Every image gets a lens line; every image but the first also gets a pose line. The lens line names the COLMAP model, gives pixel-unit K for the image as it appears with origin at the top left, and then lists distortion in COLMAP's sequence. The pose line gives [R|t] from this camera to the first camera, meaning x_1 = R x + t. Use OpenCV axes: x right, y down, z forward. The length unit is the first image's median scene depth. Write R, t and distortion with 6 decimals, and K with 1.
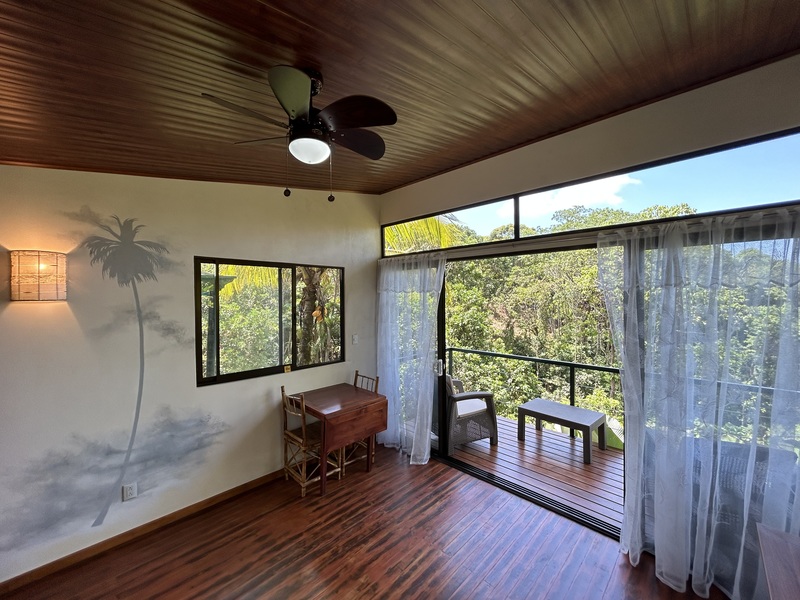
lens RADIAL K [[323.8, 0, 400.0], [0, 323.8, 300.0], [0, 0, 1]] dist [0.000146, 0.000604]
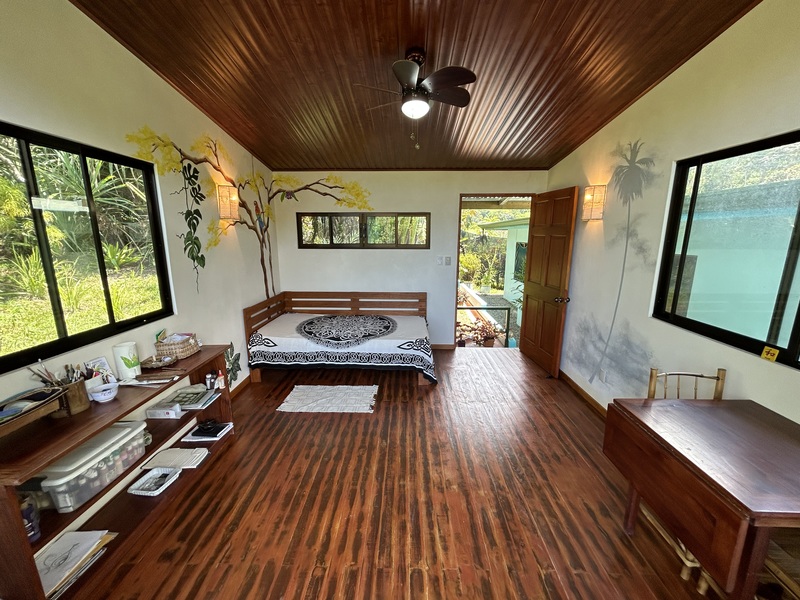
lens RADIAL K [[323.8, 0, 400.0], [0, 323.8, 300.0], [0, 0, 1]] dist [0.000146, 0.000604]
pose [[-0.732009, 0.144405, -0.665816, 0.539604], [-0.007269, 0.975568, 0.219576, 0.036487], [0.681257, 0.165571, -0.713075, 1.317912]]
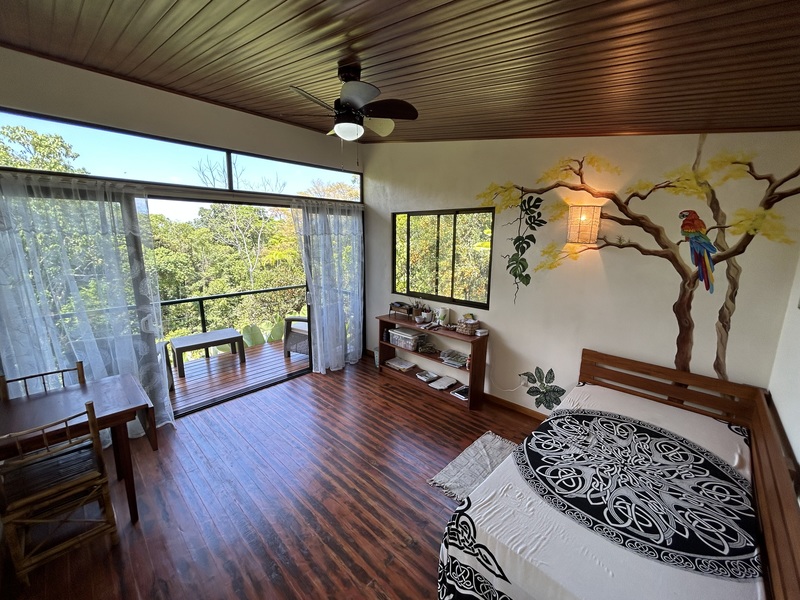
lens RADIAL K [[323.8, 0, 400.0], [0, 323.8, 300.0], [0, 0, 1]] dist [0.000146, 0.000604]
pose [[-0.011387, -0.190081, 0.981702, -1.066834], [0.012190, 0.981667, 0.190215, -0.016336], [-0.999861, 0.014133, -0.008862, 0.498249]]
